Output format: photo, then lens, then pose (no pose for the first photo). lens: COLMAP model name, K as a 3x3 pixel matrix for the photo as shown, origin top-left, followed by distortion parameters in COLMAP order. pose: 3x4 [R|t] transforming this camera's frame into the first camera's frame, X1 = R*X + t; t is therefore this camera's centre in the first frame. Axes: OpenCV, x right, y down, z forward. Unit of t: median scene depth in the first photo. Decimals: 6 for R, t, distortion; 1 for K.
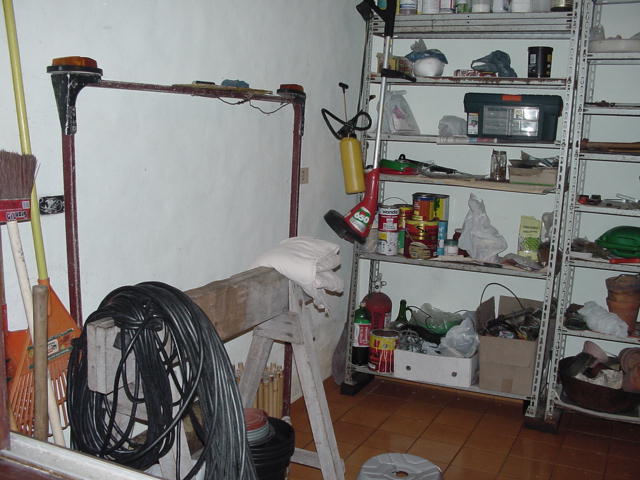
lens RADIAL K [[722.7, 0, 320.0], [0, 722.7, 240.0], [0, 0, 1]] dist [-0.226044, 0.330540]
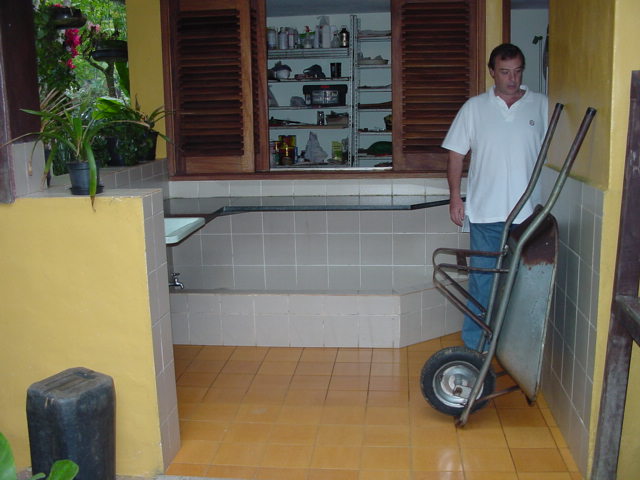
lens RADIAL K [[722.7, 0, 320.0], [0, 722.7, 240.0], [0, 0, 1]] dist [-0.226044, 0.330540]
pose [[0.941382, -0.111826, 0.318270, -0.485561], [0.101159, 0.993618, 0.049906, 0.153676], [-0.321819, -0.014785, 0.946686, -1.064116]]
